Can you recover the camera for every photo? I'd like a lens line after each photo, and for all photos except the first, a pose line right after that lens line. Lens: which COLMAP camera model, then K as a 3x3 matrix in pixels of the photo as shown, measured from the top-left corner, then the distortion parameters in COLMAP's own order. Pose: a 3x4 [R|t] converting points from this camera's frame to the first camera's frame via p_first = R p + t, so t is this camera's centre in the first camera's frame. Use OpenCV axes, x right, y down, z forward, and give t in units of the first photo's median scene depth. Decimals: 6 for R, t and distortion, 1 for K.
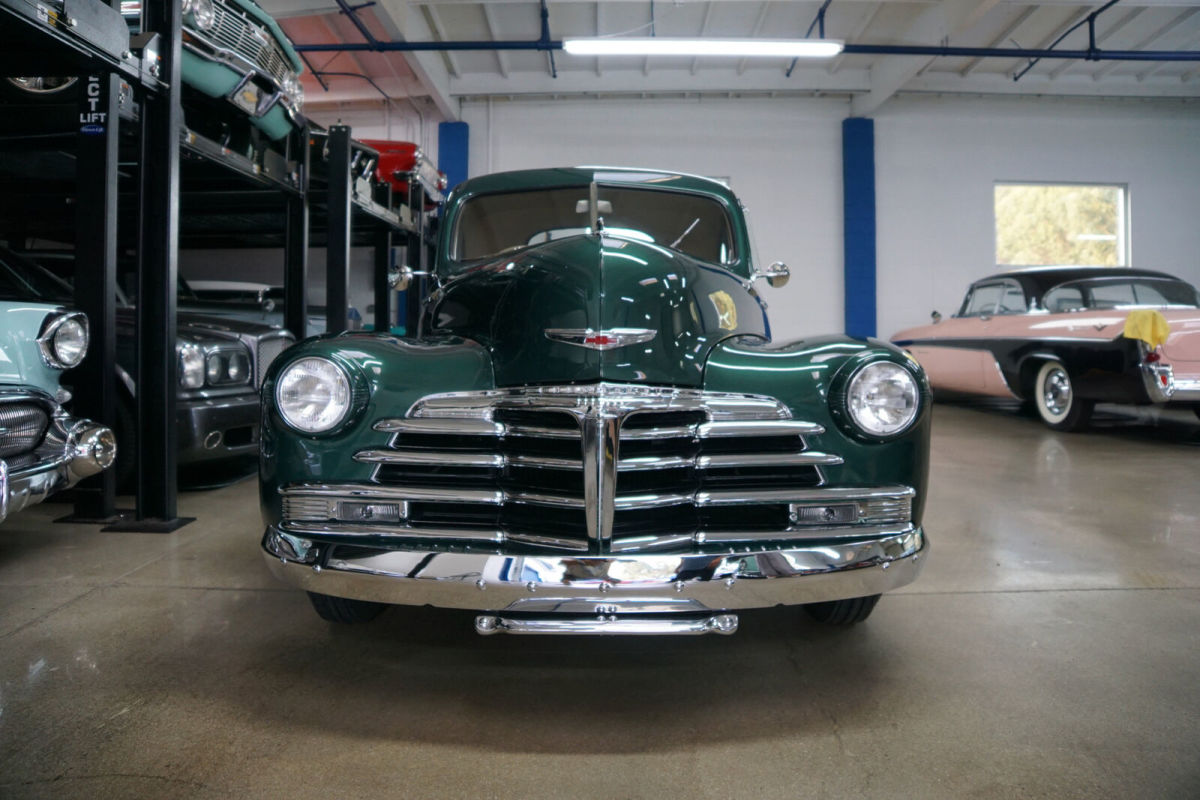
lens RADIAL K [[821.9, 0, 598.5], [0, 821.9, 325.1], [0, 0, 1]] dist [-0.140947, 0.098273]
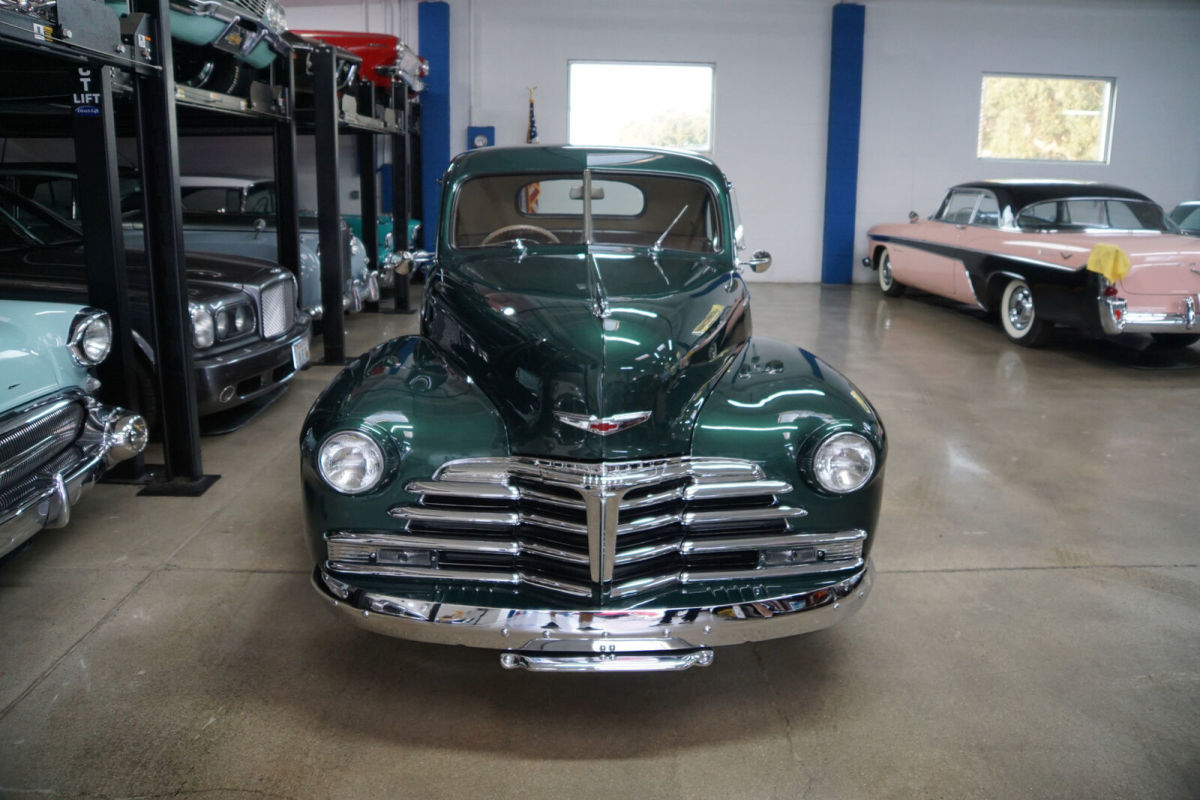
lens RADIAL K [[823.8, 0, 600.1], [0, 823.8, 323.3], [0, 0, 1]] dist [-0.142208, 0.101138]
pose [[0.999588, 0.003618, 0.028461, -0.021582], [-0.008907, 0.982133, 0.187975, -0.208188], [-0.027273, -0.188151, 0.981761, -0.063614]]
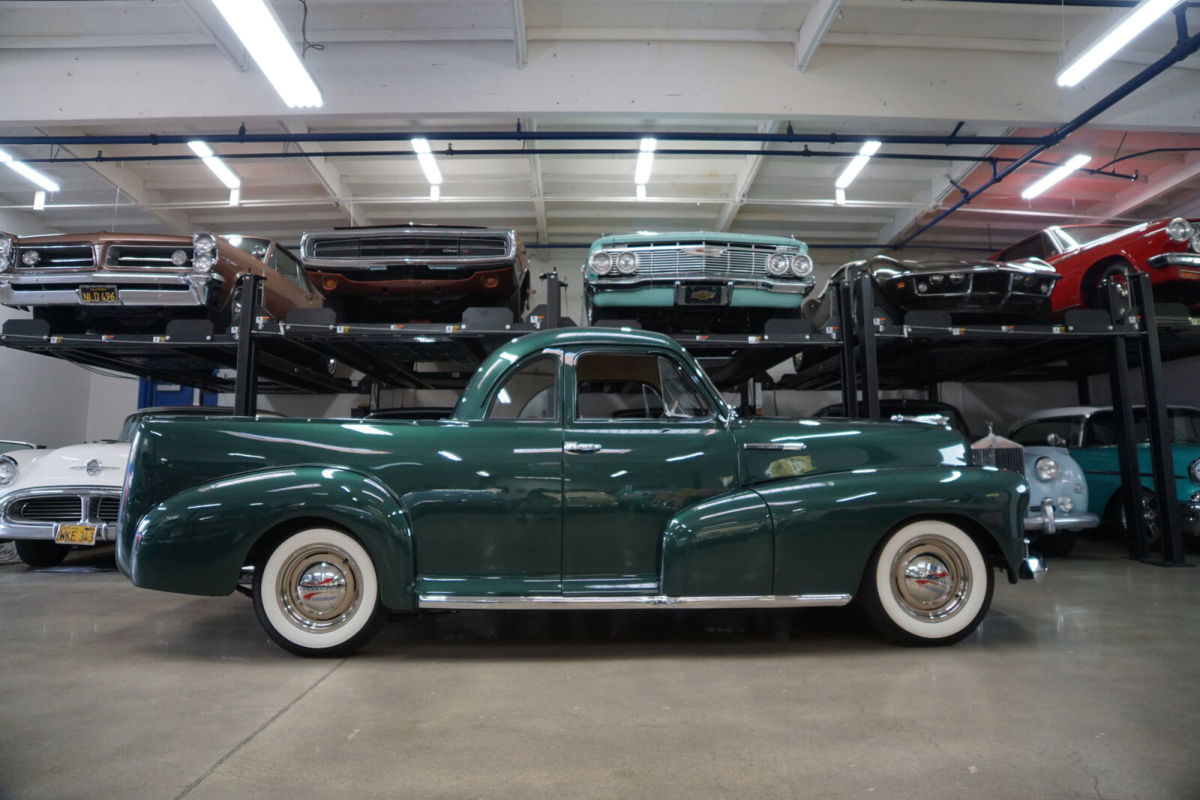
lens RADIAL K [[823.8, 0, 600.1], [0, 823.8, 323.3], [0, 0, 1]] dist [-0.142208, 0.101138]
pose [[0.027851, -0.173861, -0.984376, 1.505970], [0.018699, 0.984677, -0.173385, 0.004669], [0.999437, -0.013578, 0.030675, 1.242612]]
